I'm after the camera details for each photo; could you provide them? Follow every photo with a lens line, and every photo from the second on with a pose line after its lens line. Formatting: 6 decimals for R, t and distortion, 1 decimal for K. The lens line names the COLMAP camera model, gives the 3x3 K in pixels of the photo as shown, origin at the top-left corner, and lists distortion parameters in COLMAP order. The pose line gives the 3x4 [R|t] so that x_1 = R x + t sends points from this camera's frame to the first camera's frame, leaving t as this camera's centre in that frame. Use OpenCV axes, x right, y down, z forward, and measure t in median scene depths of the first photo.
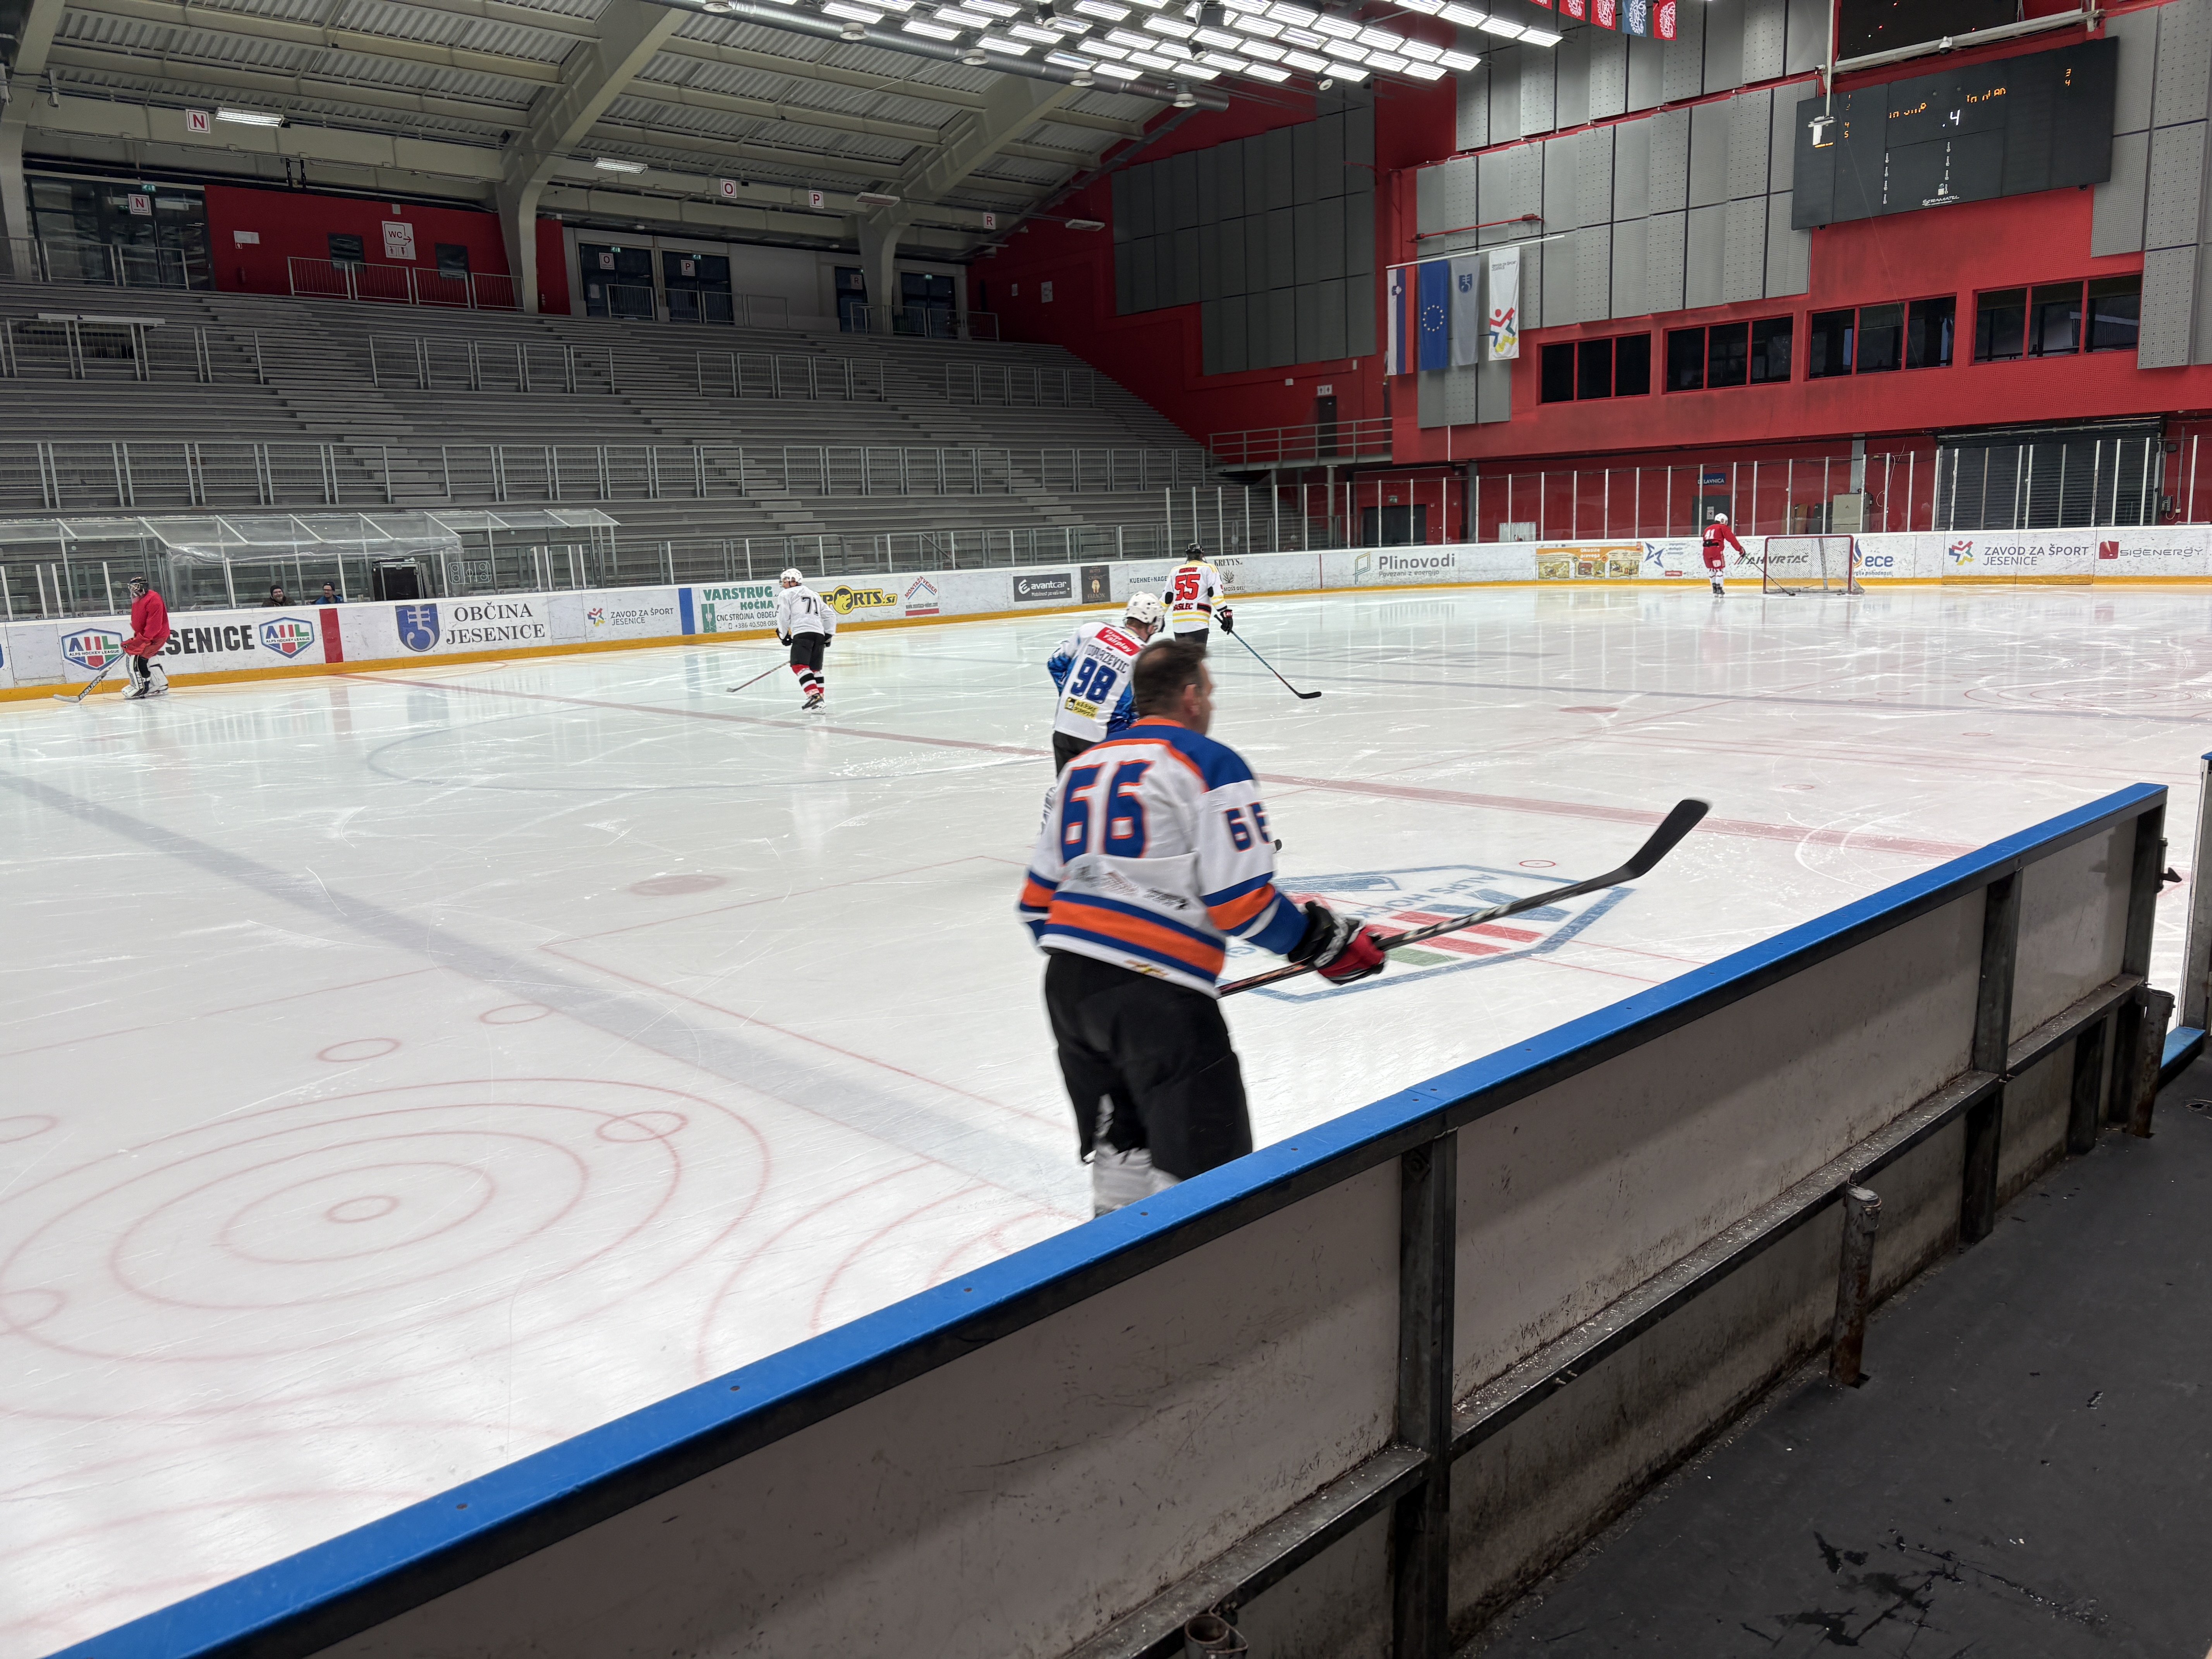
lens RADIAL K [[1689.6, 0, 1126.8], [0, 1689.6, 836.6], [0, 0, 1]] dist [0.046202, -0.044405]
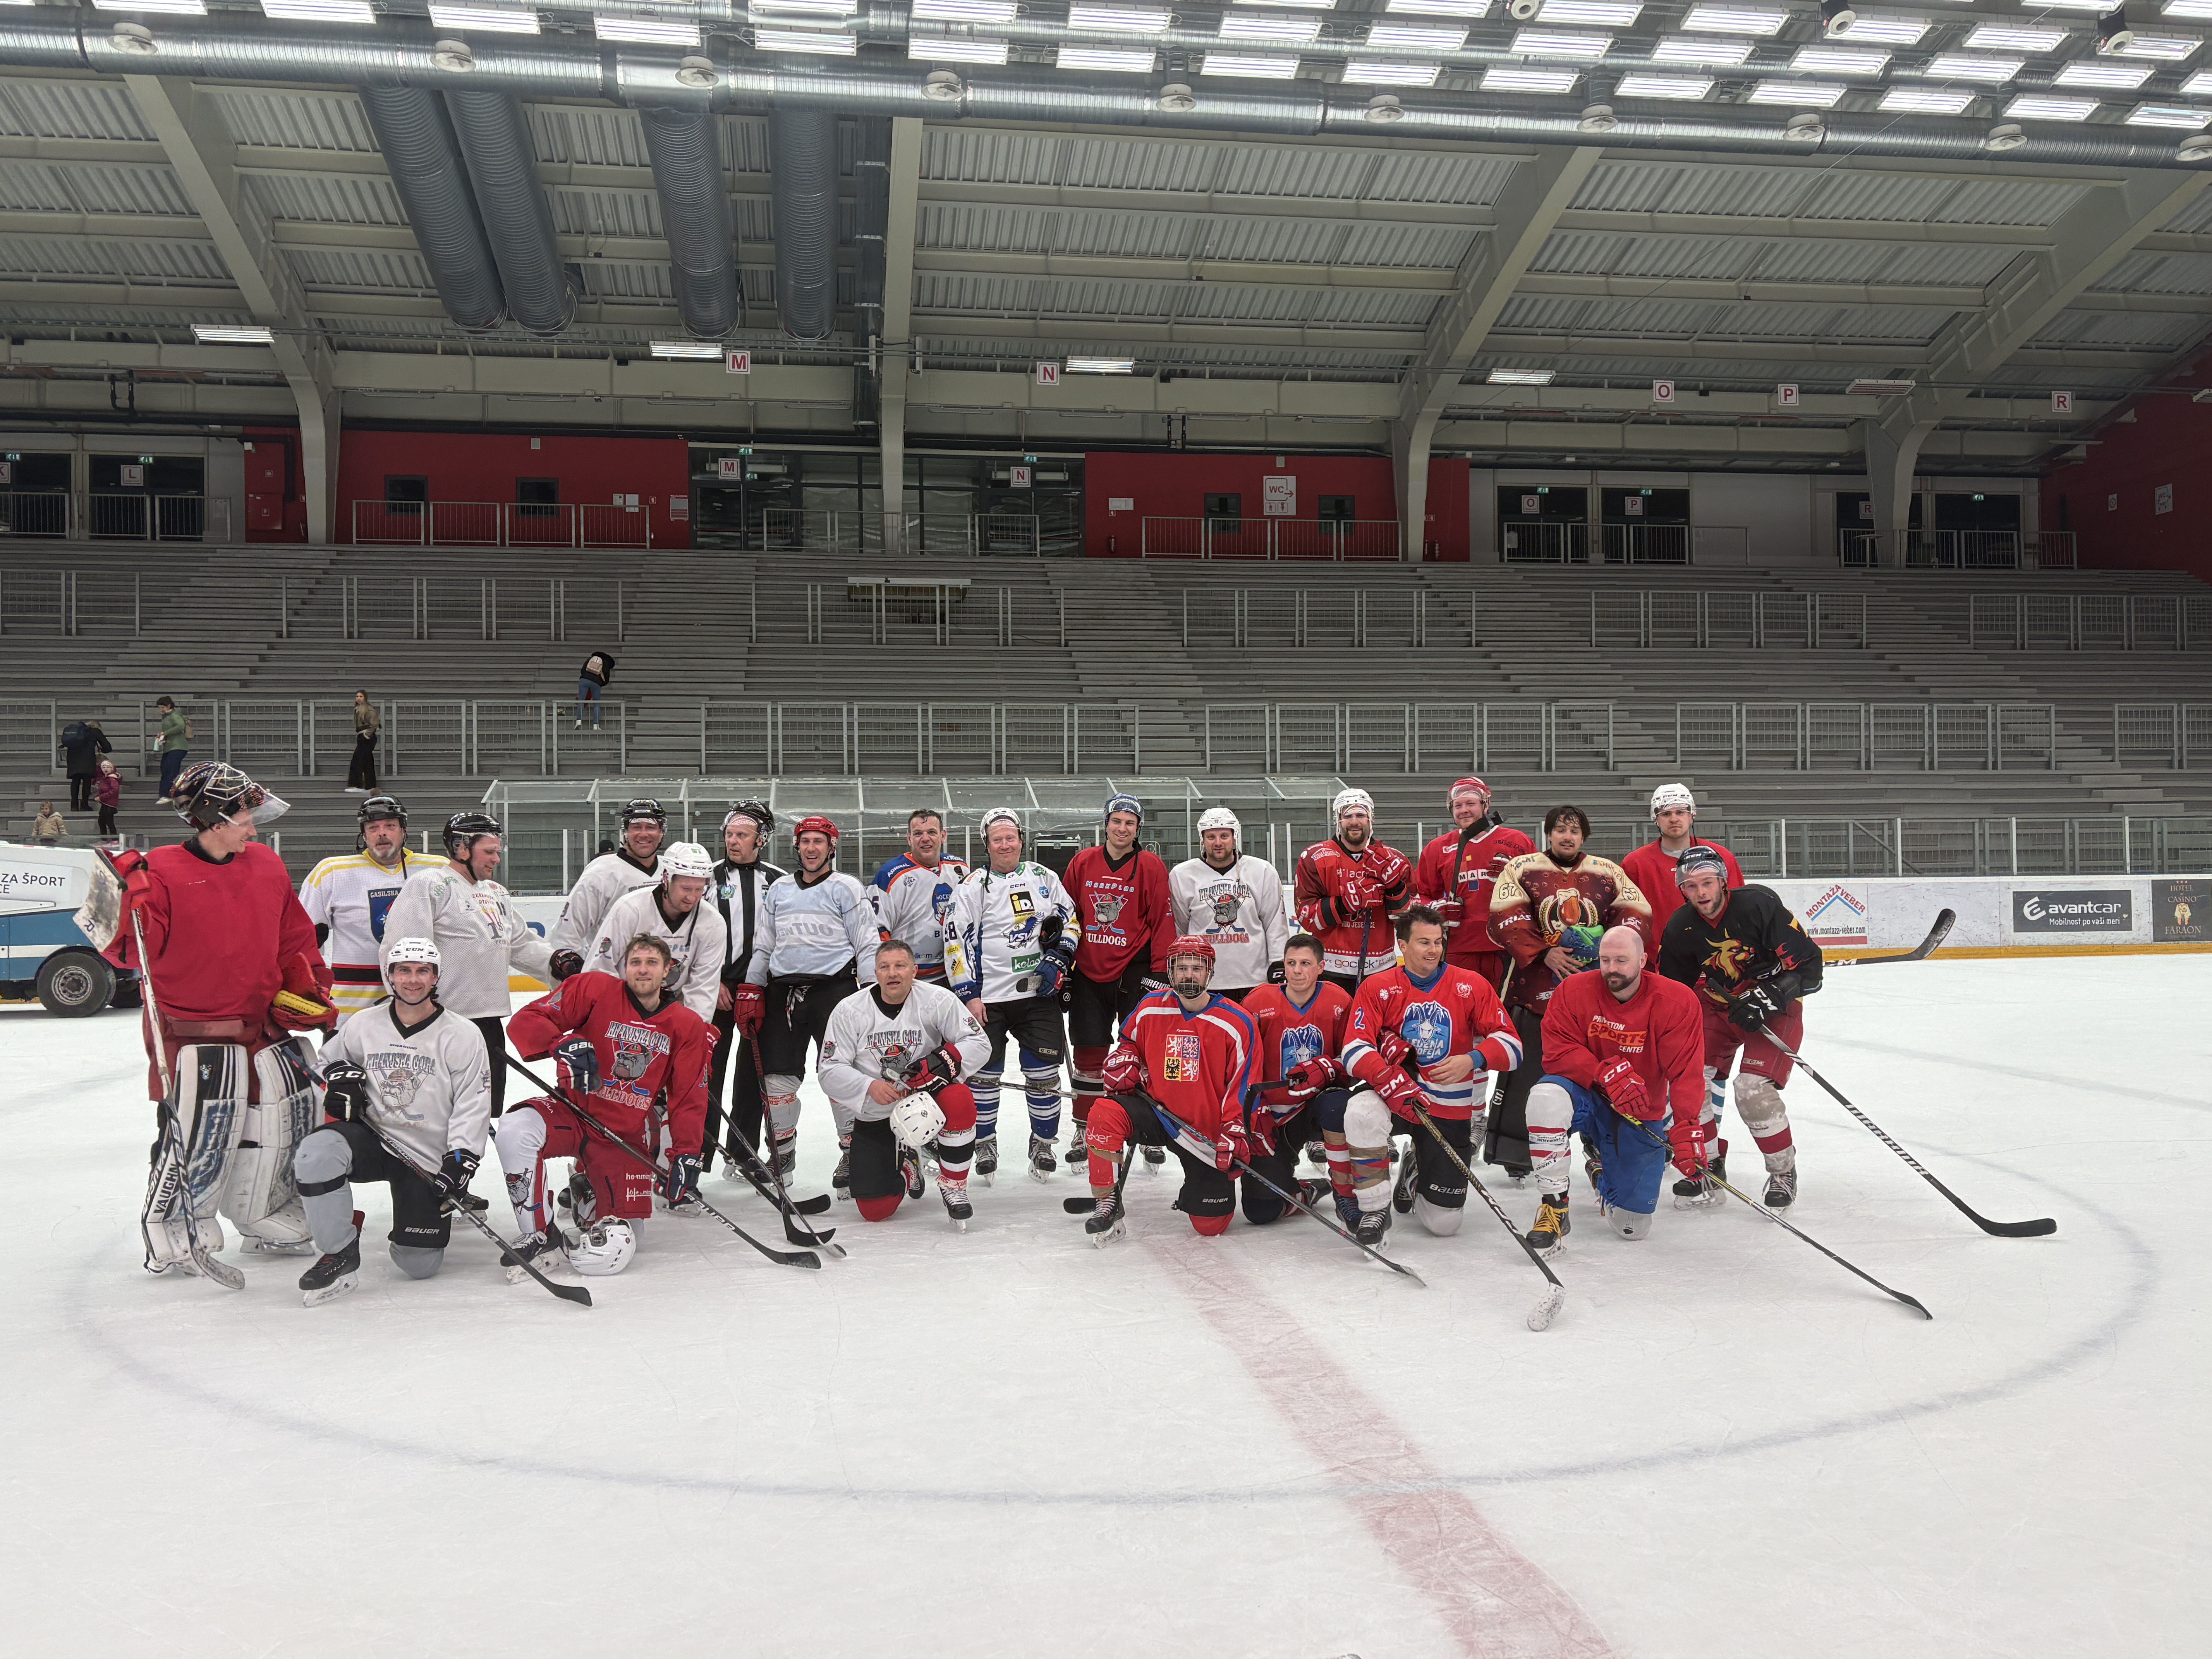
lens RADIAL K [[1781.9, 0, 1099.5], [0, 1781.9, 835.6], [0, 0, 1]] dist [0.054444, -0.051813]
pose [[0.819672, 0.017580, -0.572564, 0.030056], [-0.121721, 0.982048, -0.144101, -0.035446], [0.559752, 0.187808, 0.807097, 0.255850]]
